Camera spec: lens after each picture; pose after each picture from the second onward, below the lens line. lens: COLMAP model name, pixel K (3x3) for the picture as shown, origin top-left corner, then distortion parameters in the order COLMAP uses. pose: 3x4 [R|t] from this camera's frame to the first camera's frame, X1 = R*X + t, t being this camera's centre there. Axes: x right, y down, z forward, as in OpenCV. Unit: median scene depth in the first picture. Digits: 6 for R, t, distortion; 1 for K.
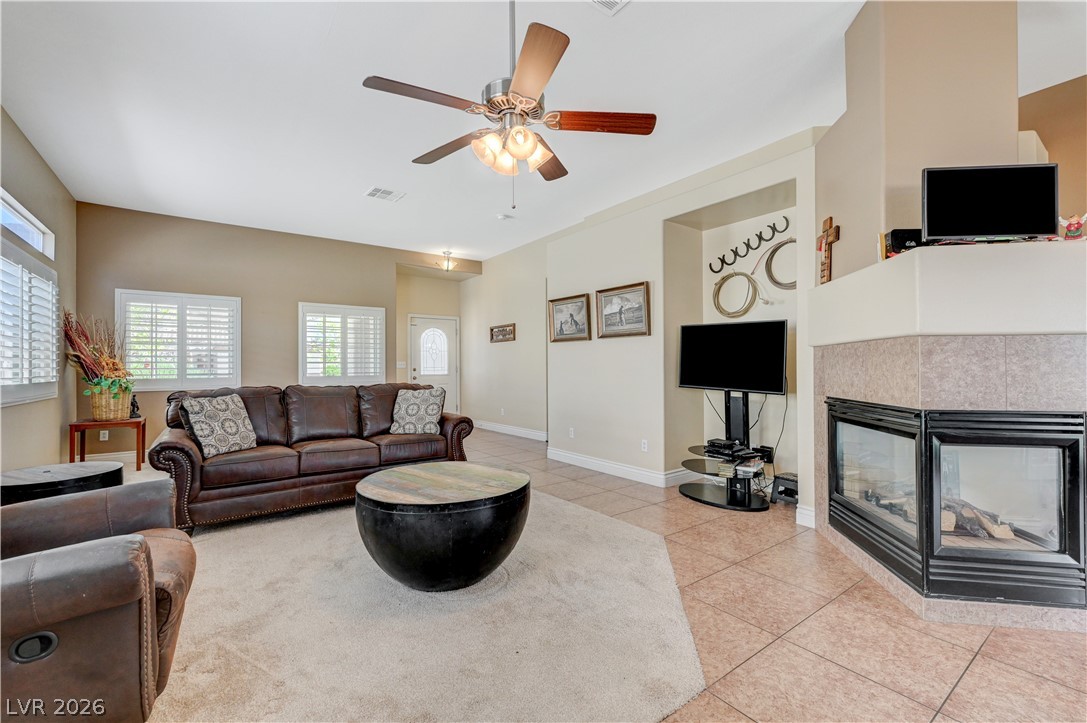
lens RADIAL K [[460.3, 0, 547.0], [0, 460.3, 362.7], [0, 0, 1]] dist [0.000576, 0.000016]
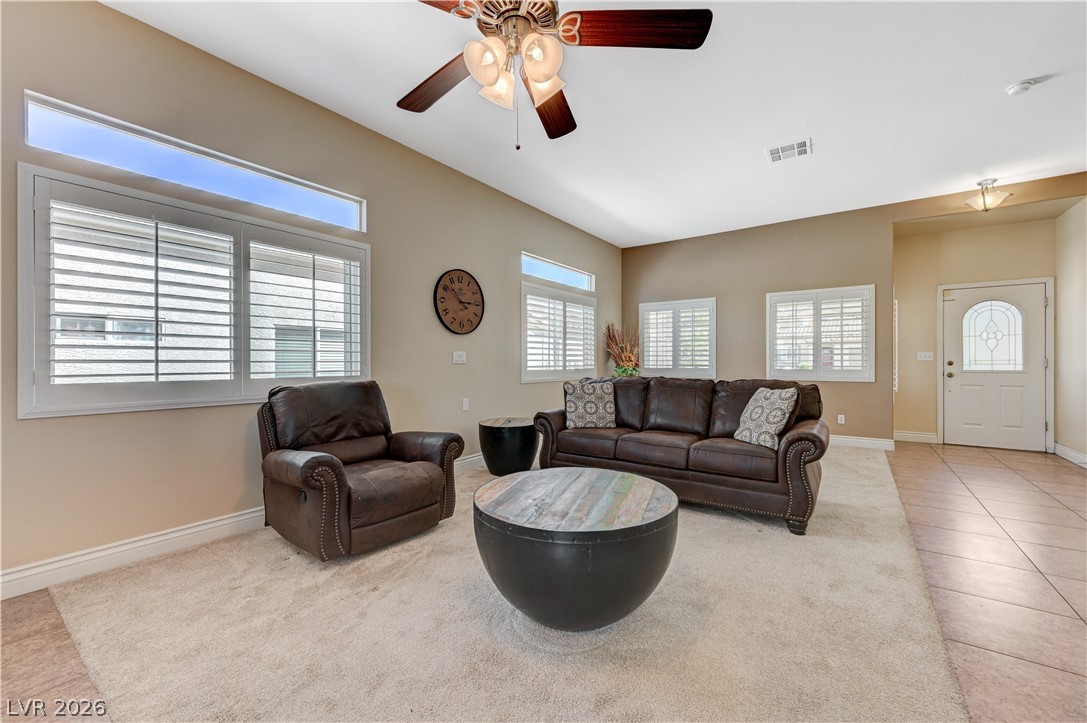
lens RADIAL K [[429.9, 0, 547.9], [0, 429.9, 361.0], [0, 0, 1]] dist [0.000707, 0.000223]
pose [[0.307932, 0.005288, -0.951394, 0.267010], [0.008992, 0.999924, 0.008469, 0.001049], [0.951366, -0.011162, 0.307861, 0.364051]]
